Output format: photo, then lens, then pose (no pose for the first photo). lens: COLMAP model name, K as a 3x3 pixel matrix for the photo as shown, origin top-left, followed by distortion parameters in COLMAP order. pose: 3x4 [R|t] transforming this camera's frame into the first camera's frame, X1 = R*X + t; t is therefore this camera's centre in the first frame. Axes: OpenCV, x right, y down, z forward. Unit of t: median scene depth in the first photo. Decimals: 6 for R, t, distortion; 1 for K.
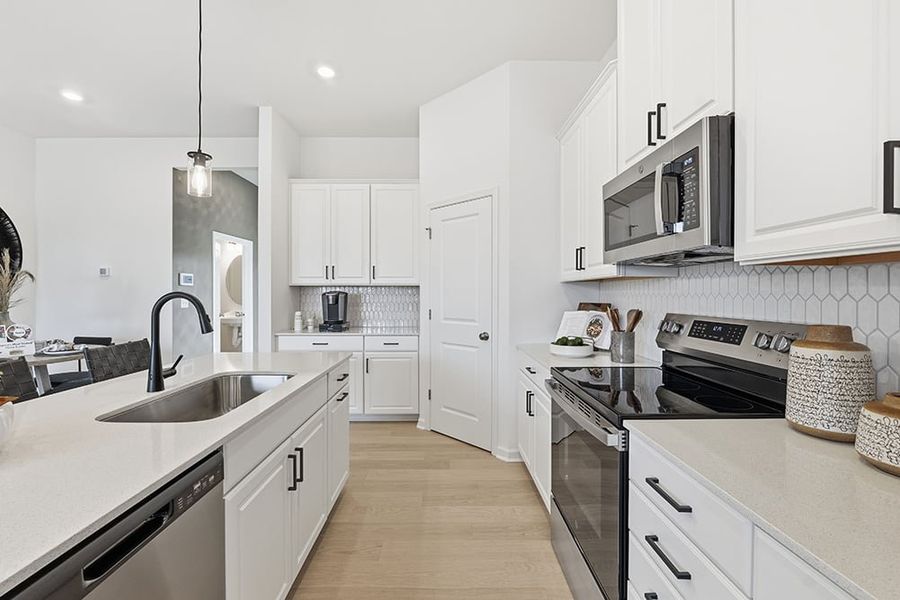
lens RADIAL K [[379.4, 0, 445.5], [0, 379.4, 291.4], [0, 0, 1]] dist [-0.002403, 0.000088]
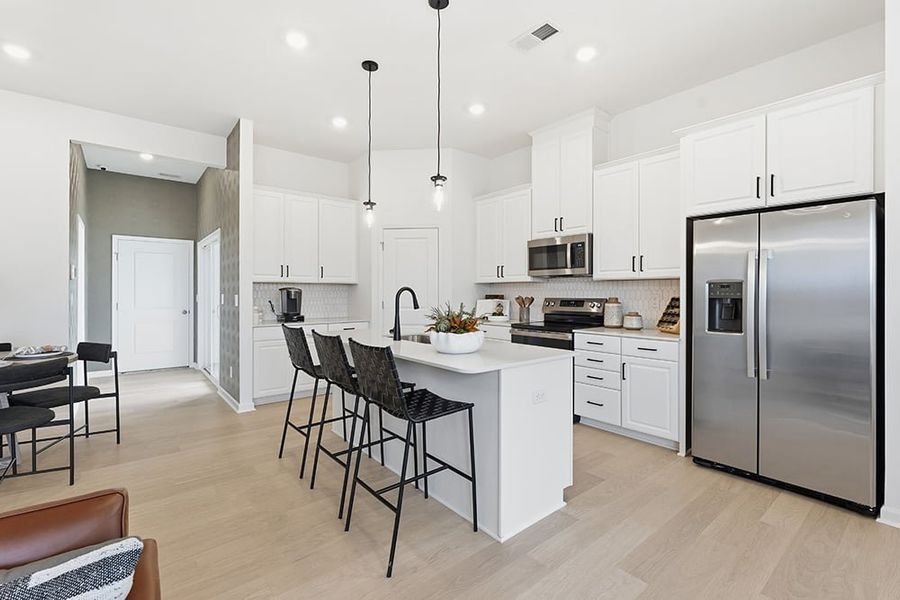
lens RADIAL K [[394.3, 0, 450.4], [0, 394.3, 295.3], [0, 0, 1]] dist [0.002199, 0.000536]
pose [[0.777364, -0.003998, 0.629039, -1.441477], [-0.003899, 0.999930, 0.011173, 0.016952], [-0.629039, -0.011138, 0.777294, -0.539551]]
